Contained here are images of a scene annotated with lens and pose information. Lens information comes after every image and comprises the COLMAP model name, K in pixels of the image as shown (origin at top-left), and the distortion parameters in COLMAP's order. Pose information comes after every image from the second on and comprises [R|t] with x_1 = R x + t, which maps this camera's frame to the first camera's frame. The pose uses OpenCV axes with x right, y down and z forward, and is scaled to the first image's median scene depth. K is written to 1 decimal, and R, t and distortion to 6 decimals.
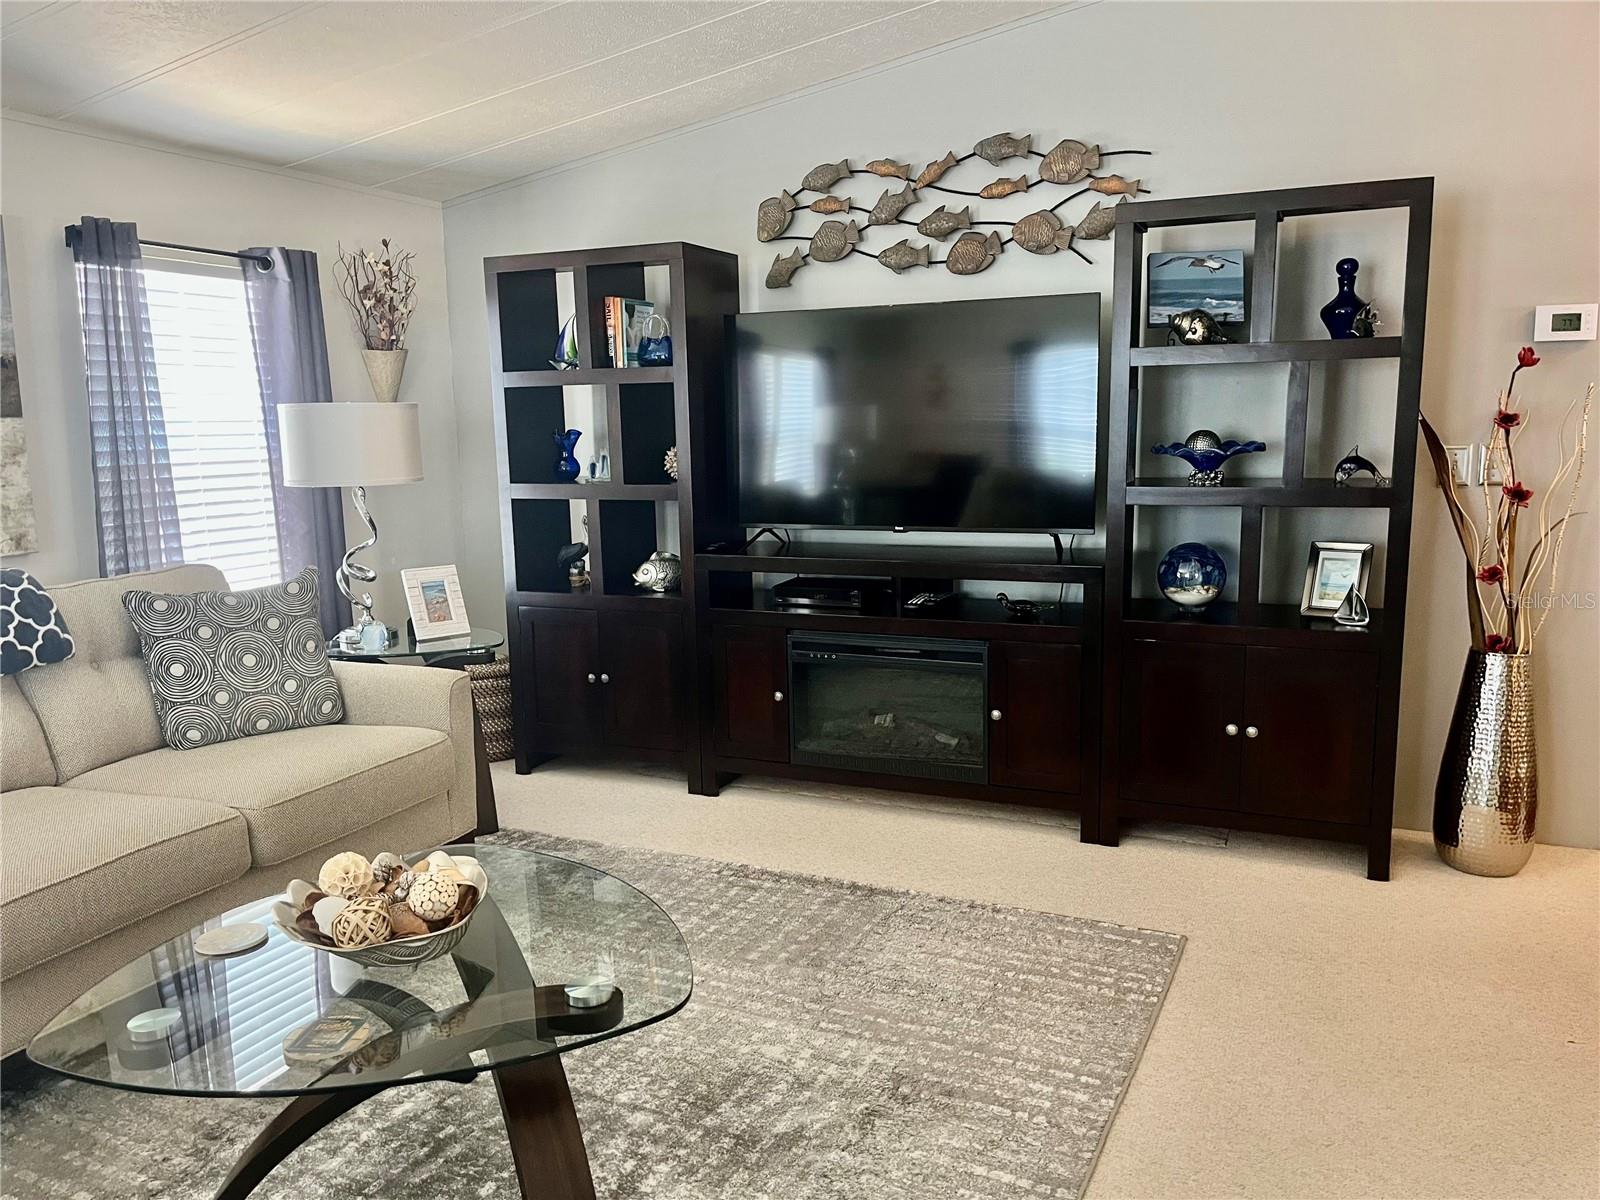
lens RADIAL K [[1216.5, 0, 792.5], [0, 1216.5, 608.5], [0, 0, 1]] dist [0.065956, -0.085546]
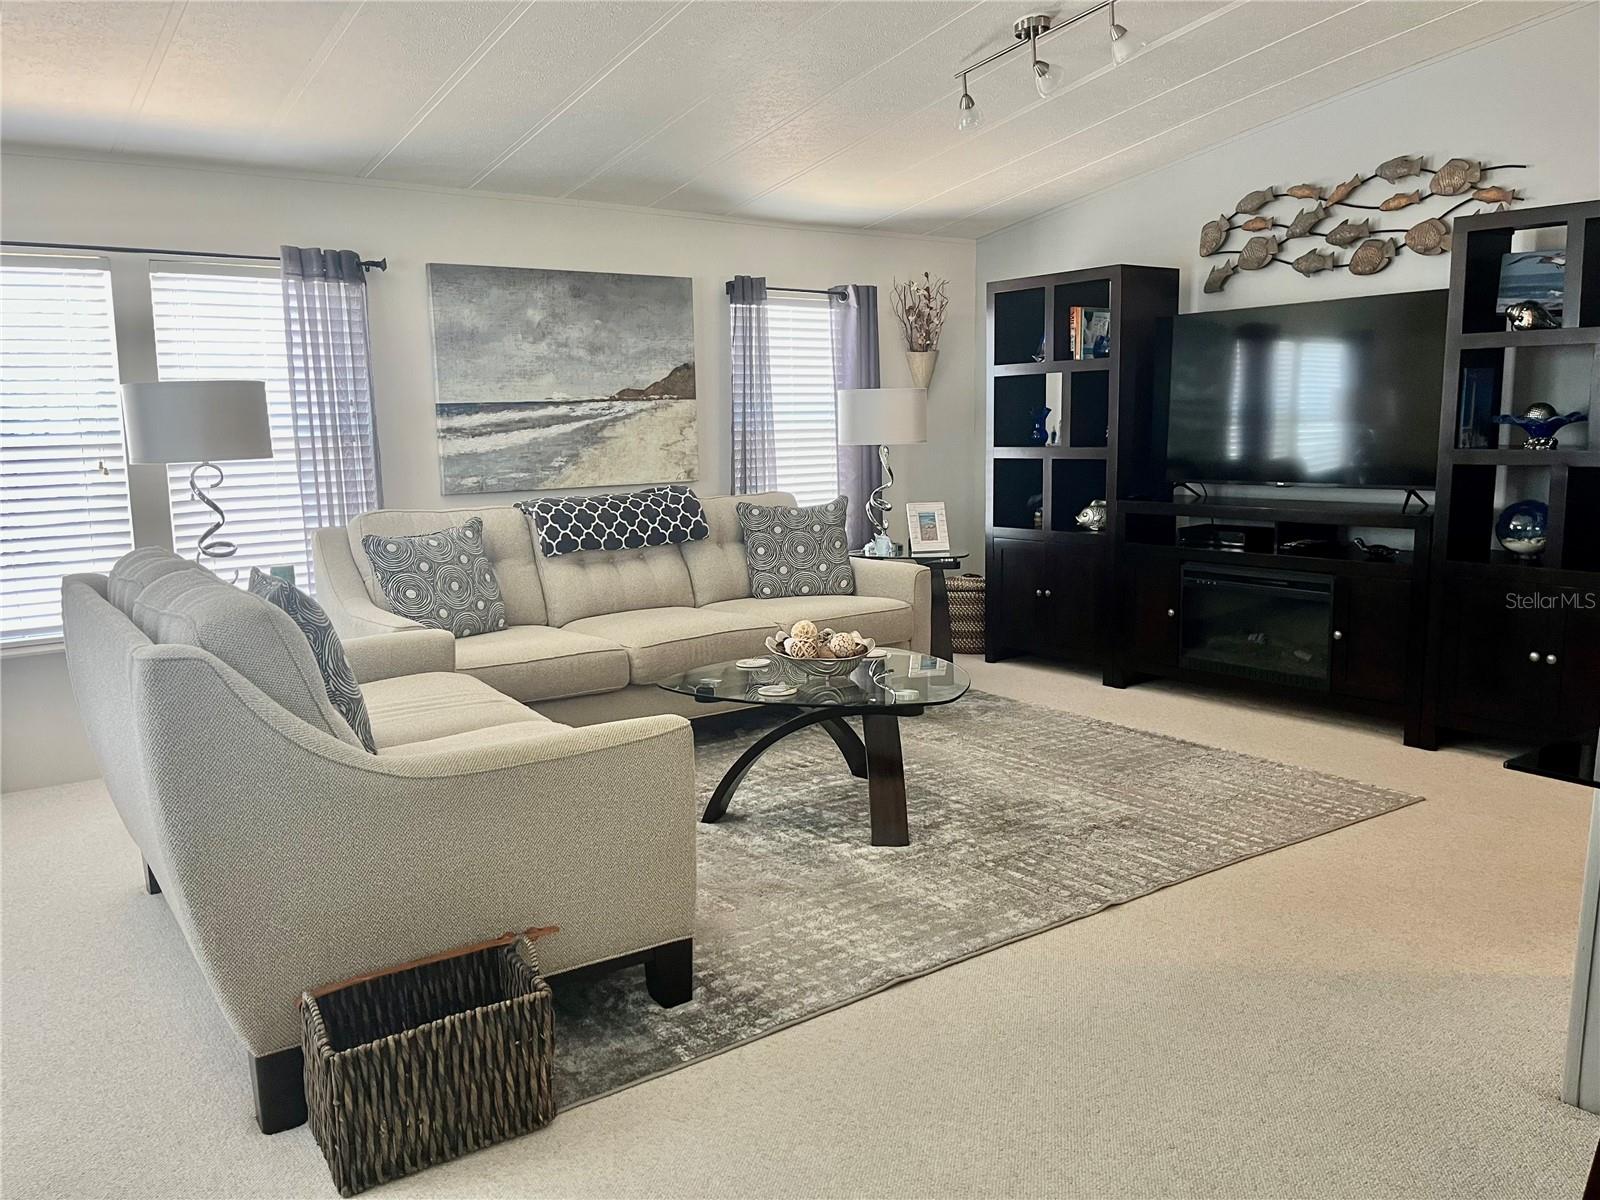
lens RADIAL K [[1216.5, 0, 790.5], [0, 1216.5, 609.9], [0, 0, 1]] dist [0.065956, -0.085546]
pose [[0.875429, 0.077429, -0.477104, 0.269494], [-0.074278, 0.996912, 0.025498, 0.070574], [0.477605, 0.013117, 0.878477, -0.350746]]
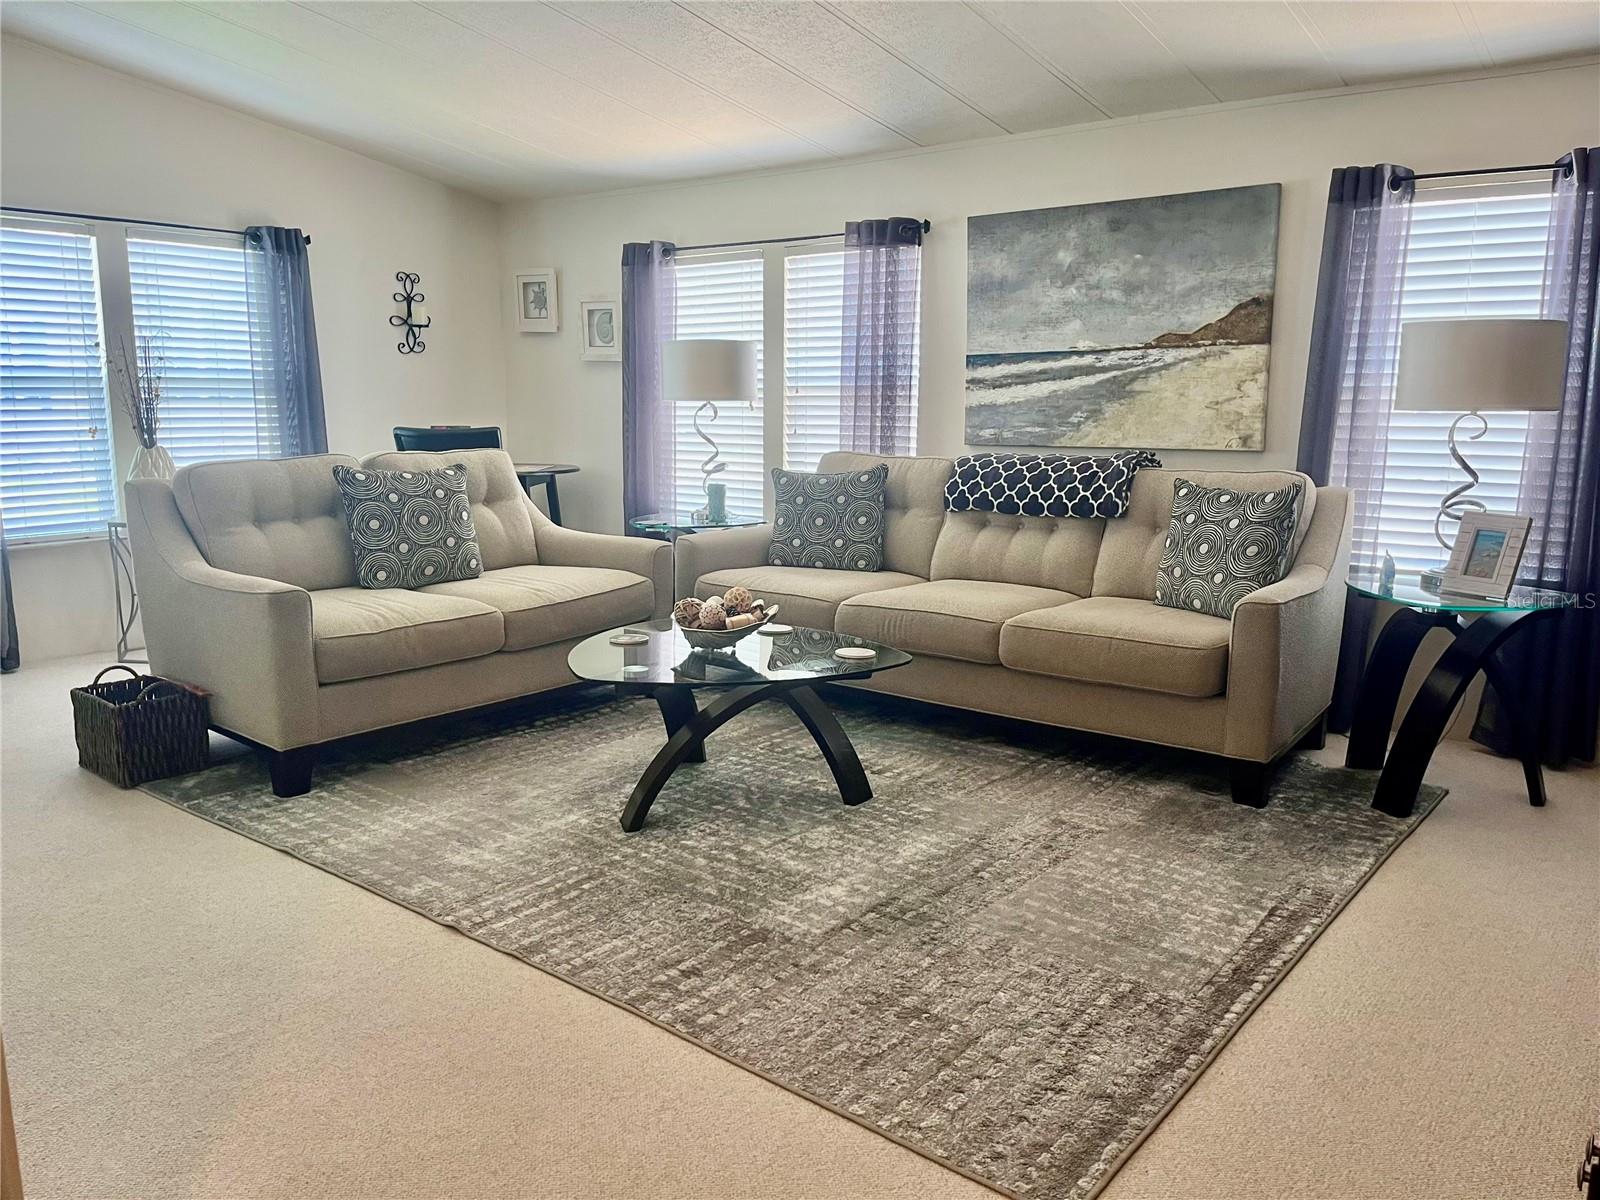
lens RADIAL K [[1216.5, 0, 791.9], [0, 1216.5, 599.5], [0, 0, 1]] dist [0.065956, -0.085546]
pose [[-0.235149, 0.183929, -0.954398, 0.673449], [-0.150021, 0.963296, 0.222607, -0.097352], [0.960312, 0.195526, -0.198925, 0.740216]]
